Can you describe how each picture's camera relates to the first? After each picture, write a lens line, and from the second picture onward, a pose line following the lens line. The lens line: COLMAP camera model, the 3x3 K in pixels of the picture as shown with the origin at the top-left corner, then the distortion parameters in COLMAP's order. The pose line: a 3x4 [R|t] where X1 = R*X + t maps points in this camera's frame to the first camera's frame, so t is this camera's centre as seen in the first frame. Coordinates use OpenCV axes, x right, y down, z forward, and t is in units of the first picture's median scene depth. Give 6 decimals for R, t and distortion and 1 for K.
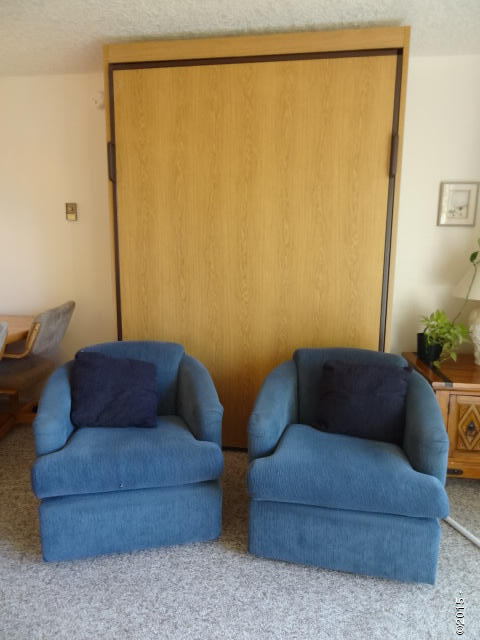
lens RADIAL K [[448.6, 0, 238.7], [0, 448.6, 322.4], [0, 0, 1]] dist [0.008950, 0.001354]
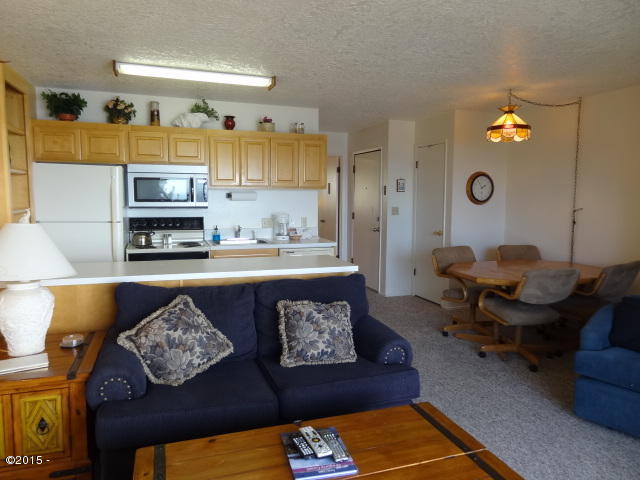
lens RADIAL K [[448.6, 0, 317.4], [0, 448.6, 239.4], [0, 0, 1]] dist [0.008950, 0.001354]
pose [[0.486848, 0.097082, -0.868075, 0.344356], [-0.152585, 0.987976, 0.024916, -0.001010], [0.860057, 0.120325, 0.495807, -0.504773]]
